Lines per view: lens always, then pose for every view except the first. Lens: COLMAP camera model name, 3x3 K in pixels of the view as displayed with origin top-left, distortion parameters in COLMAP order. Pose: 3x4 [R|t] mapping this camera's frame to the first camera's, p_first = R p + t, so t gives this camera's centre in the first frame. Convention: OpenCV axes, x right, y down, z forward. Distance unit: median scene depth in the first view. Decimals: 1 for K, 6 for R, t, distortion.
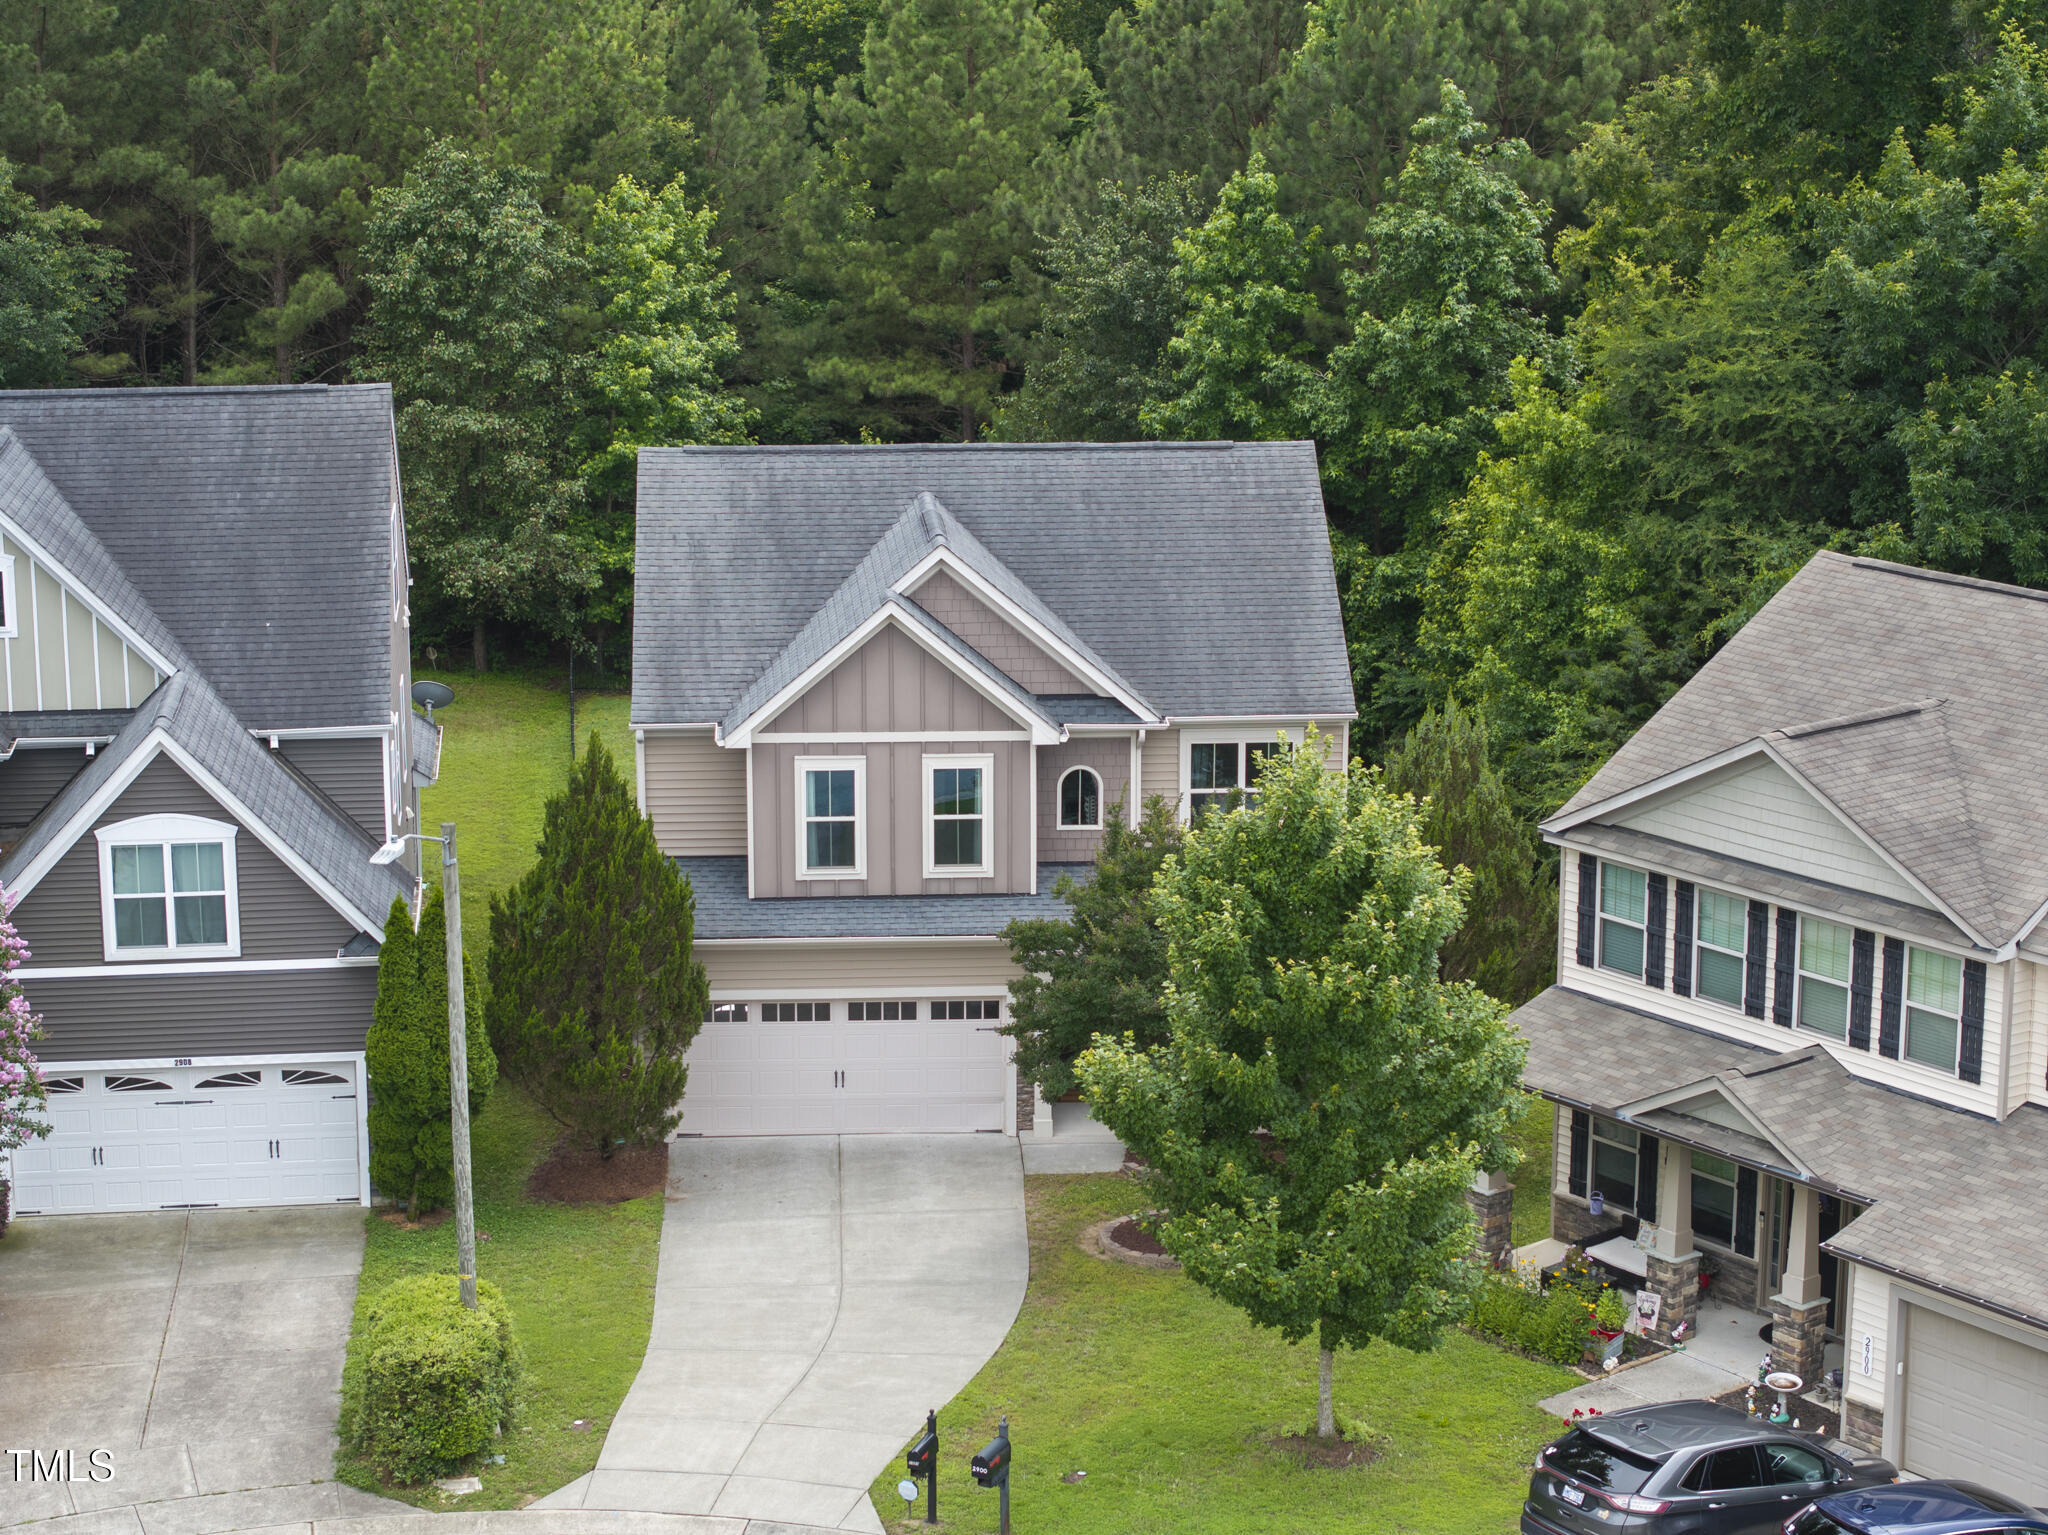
lens RADIAL K [[4112.3, 0, 1024.0], [0, 4112.3, 767.5], [0, 0, 1]] dist [-0.161148, 0.524469]
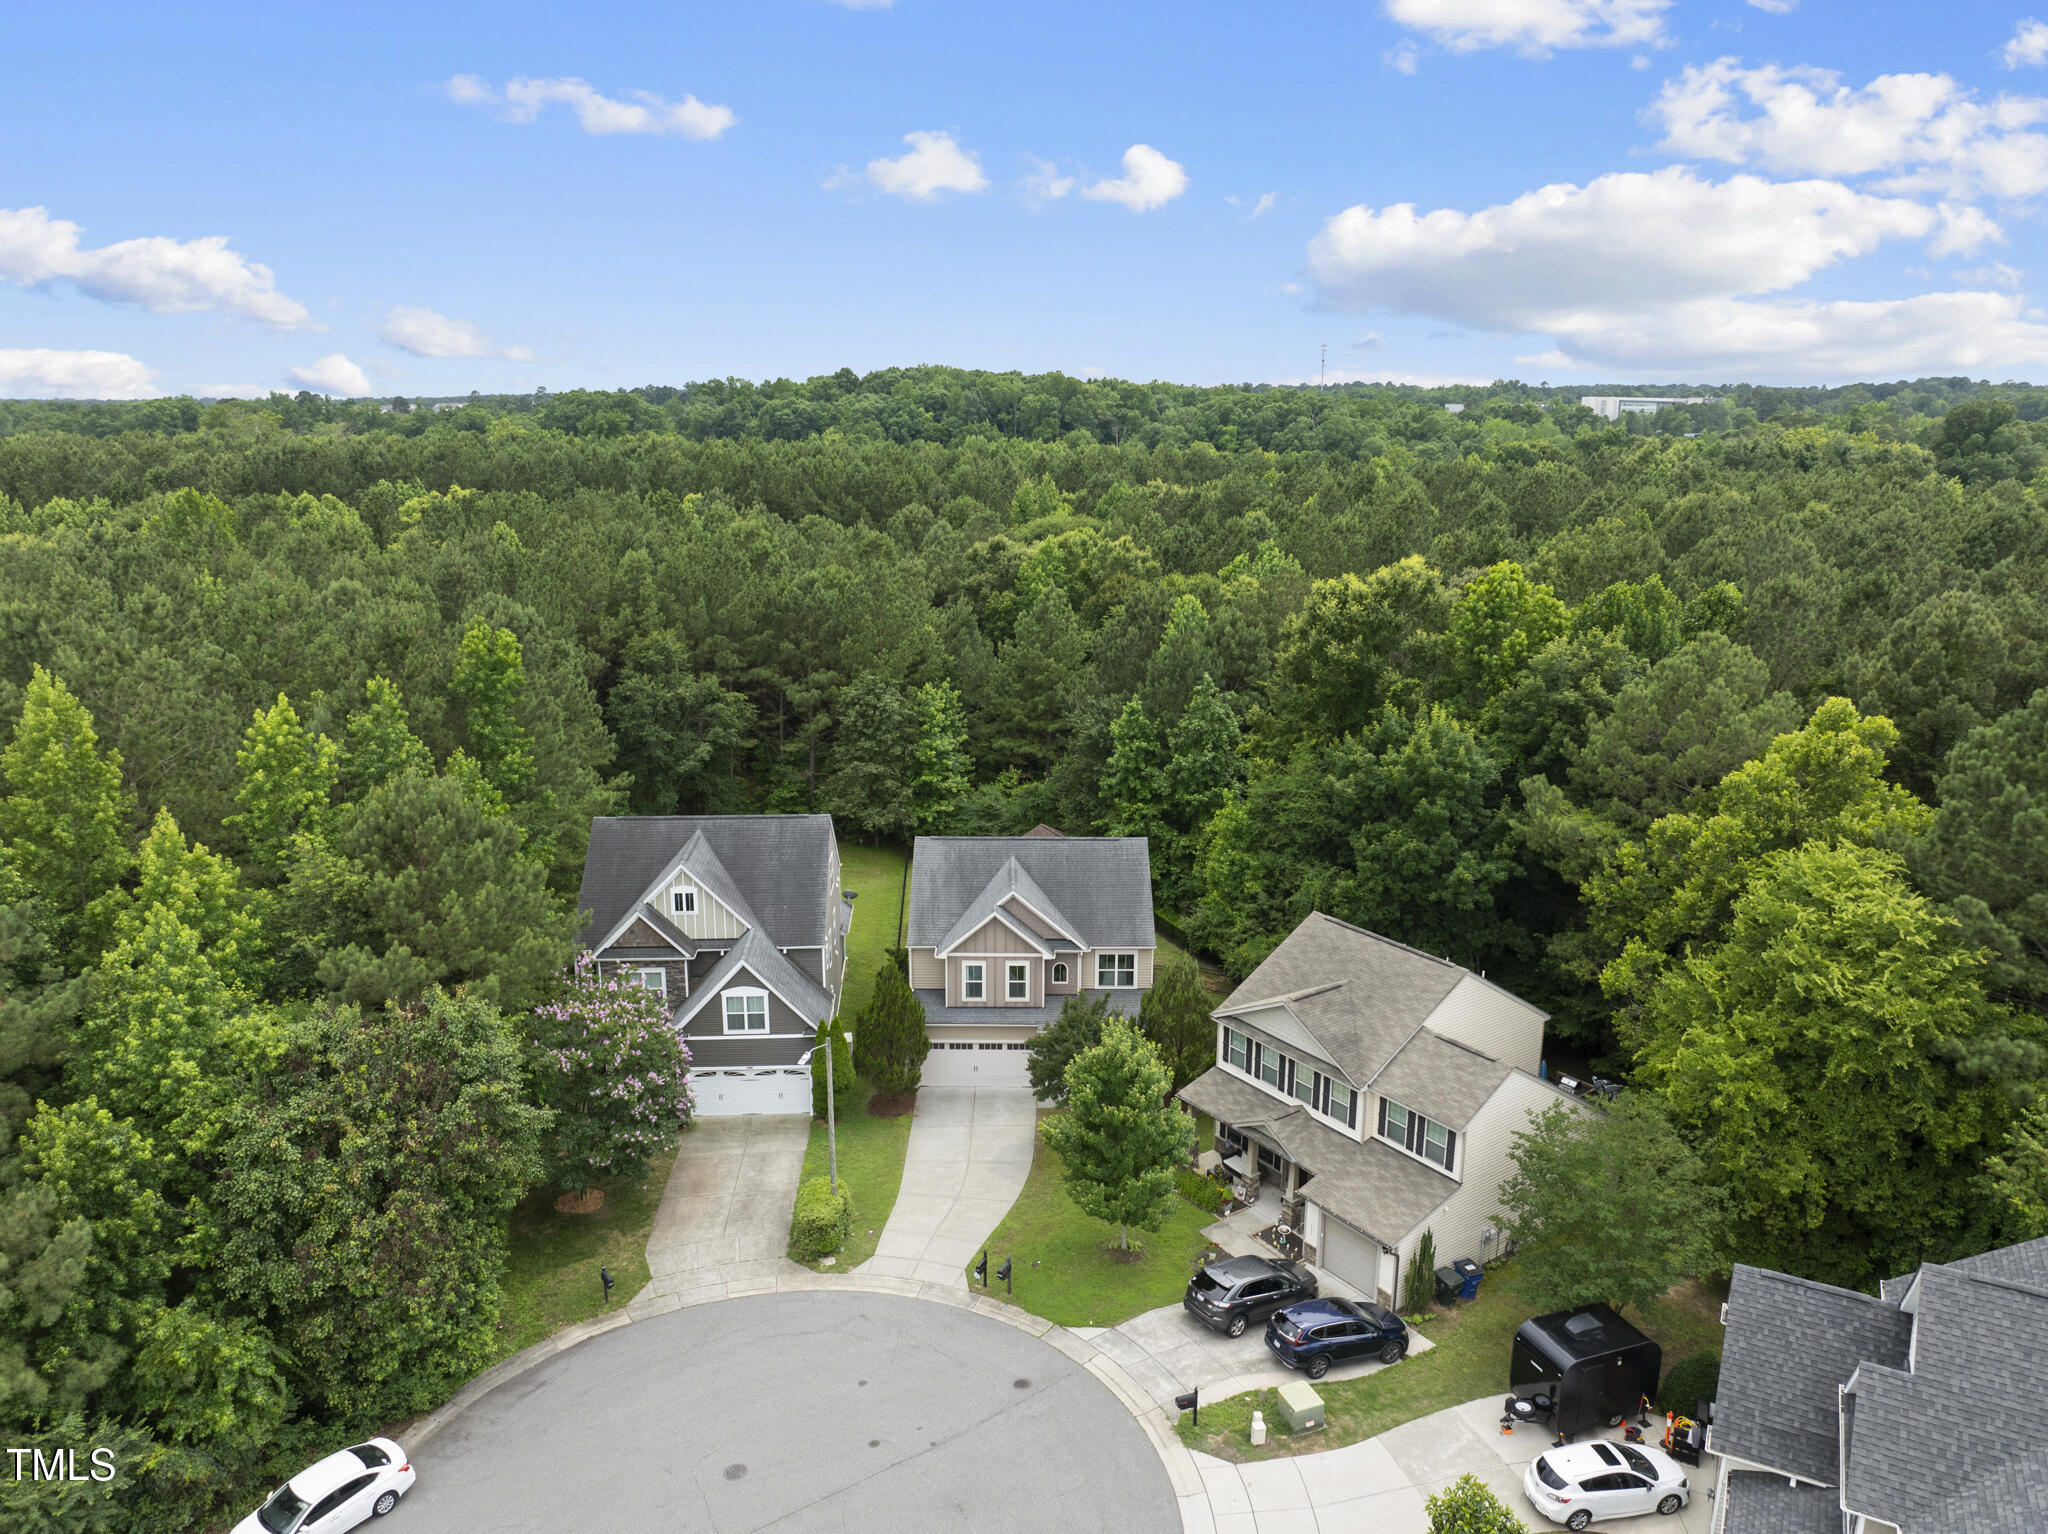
lens RADIAL K [[1426.0, 0, 1024.0], [0, 1426.0, 767.0], [0, 0, 1]] dist [-0.080720, -0.000382]
pose [[0.998695, 0.017413, -0.048019, 0.034527], [-0.017929, 0.999786, -0.010352, -0.130297], [0.047828, 0.011199, 0.998793, -0.010385]]
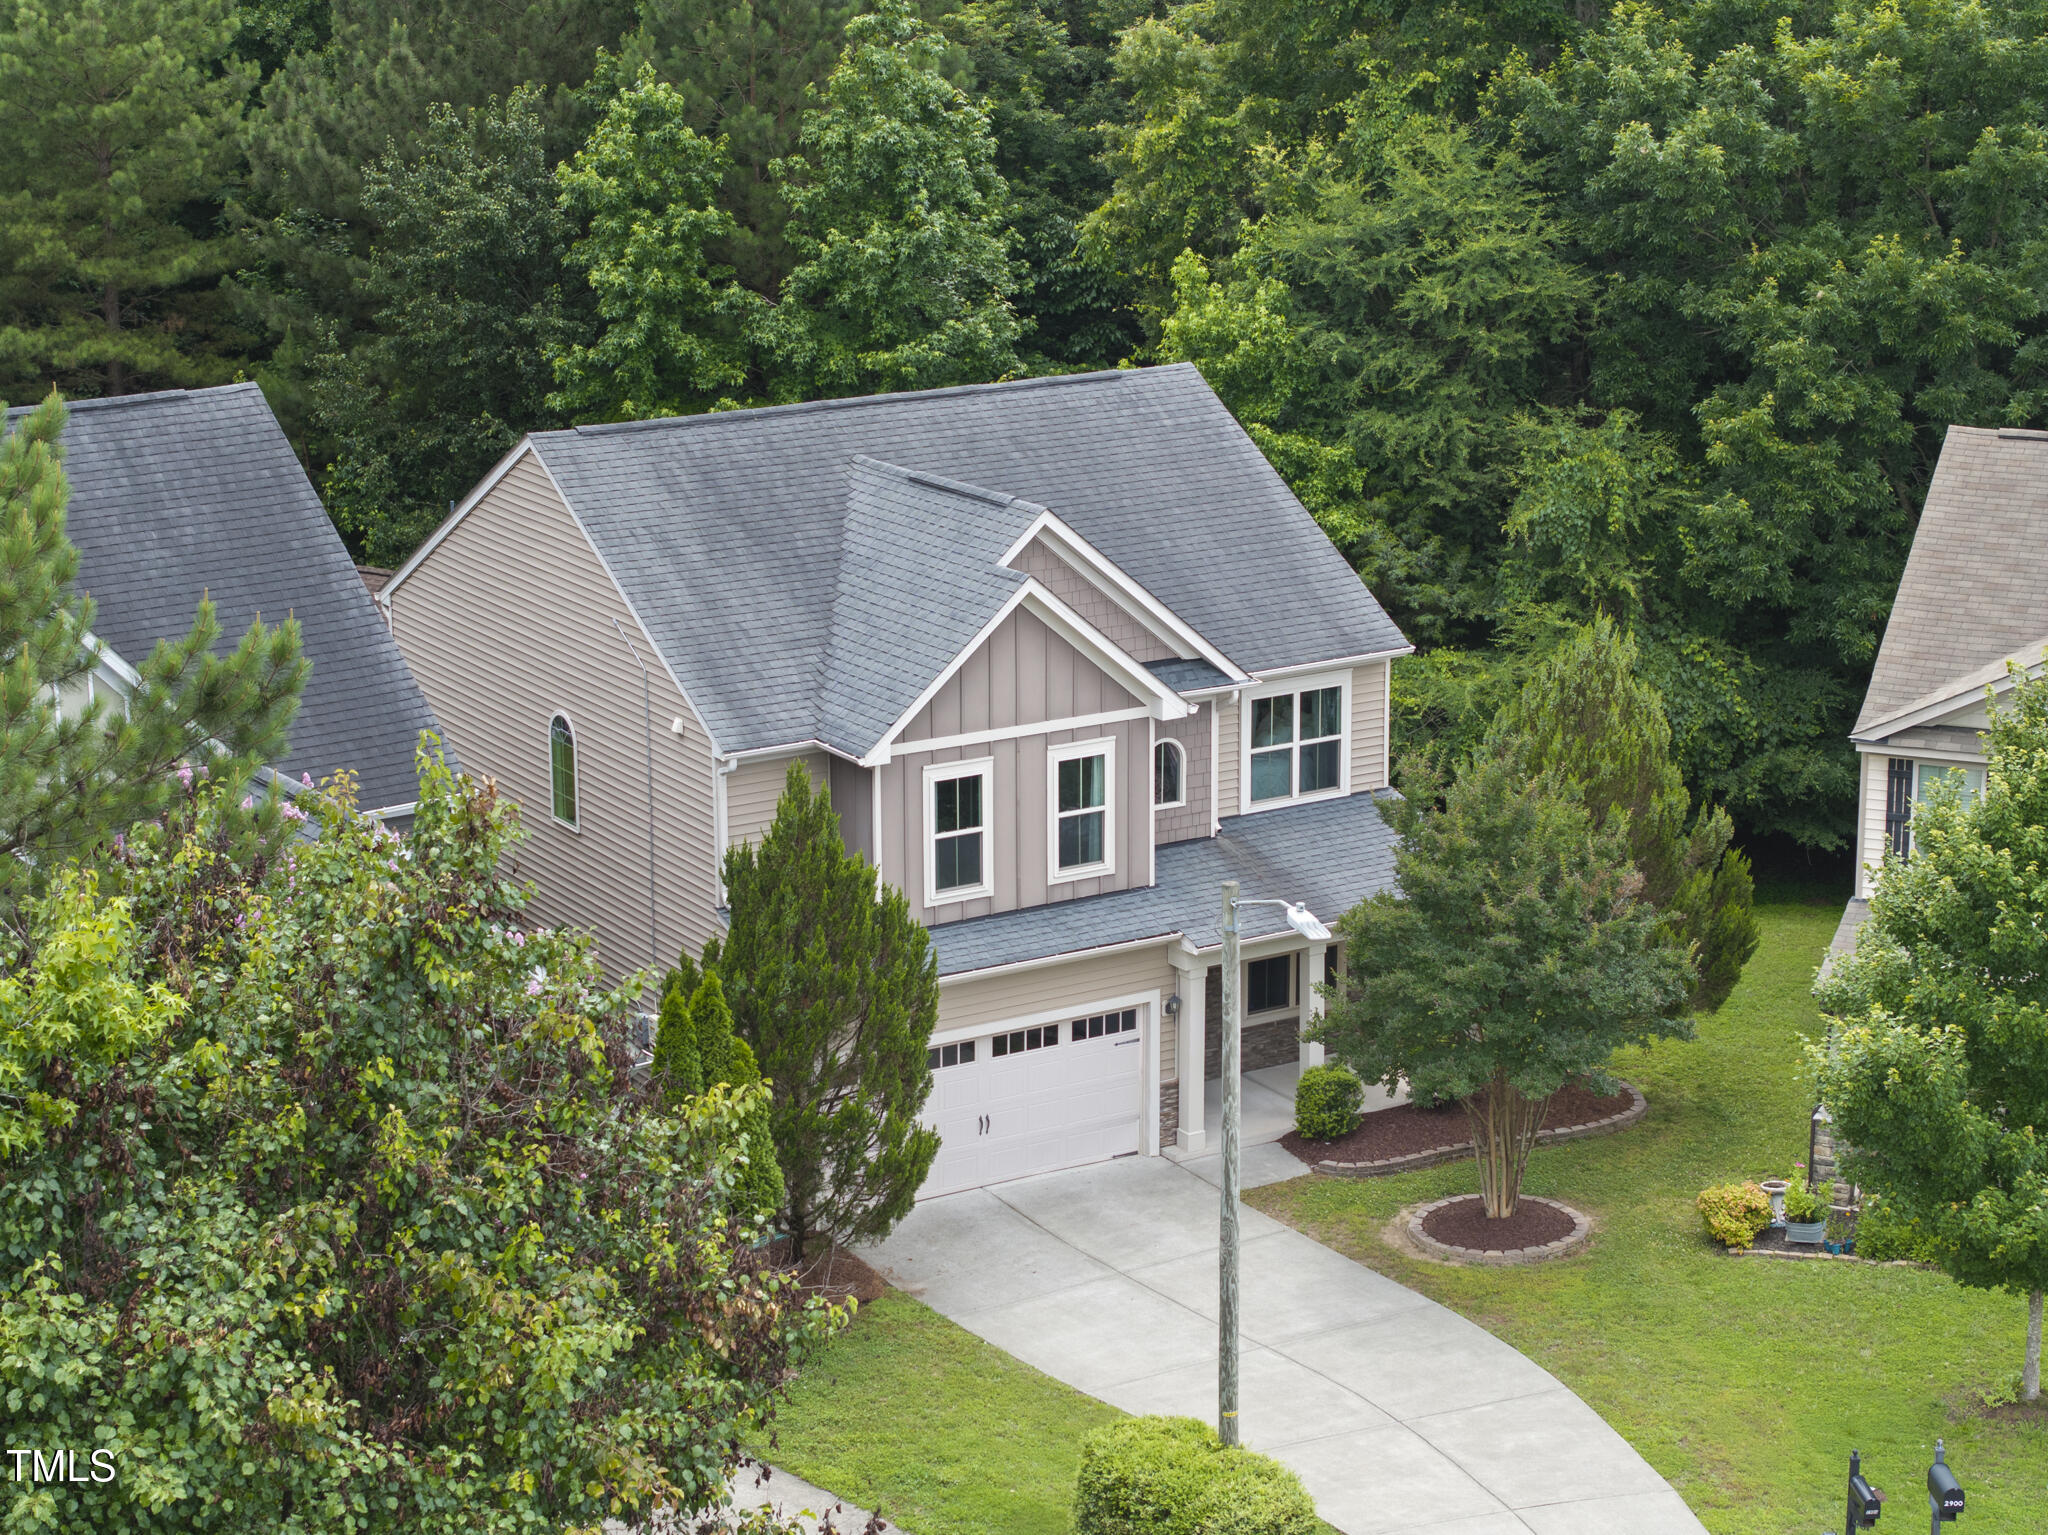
lens RADIAL K [[4085.9, 0, 1024.0], [0, 4085.9, 767.5], [0, 0, 1]] dist [-0.208078, 2.558217]
pose [[0.888161, -0.125892, 0.441952, -0.417658], [0.115513, 0.992024, 0.050444, -0.043568], [-0.444778, 0.006249, 0.895619, 0.215443]]
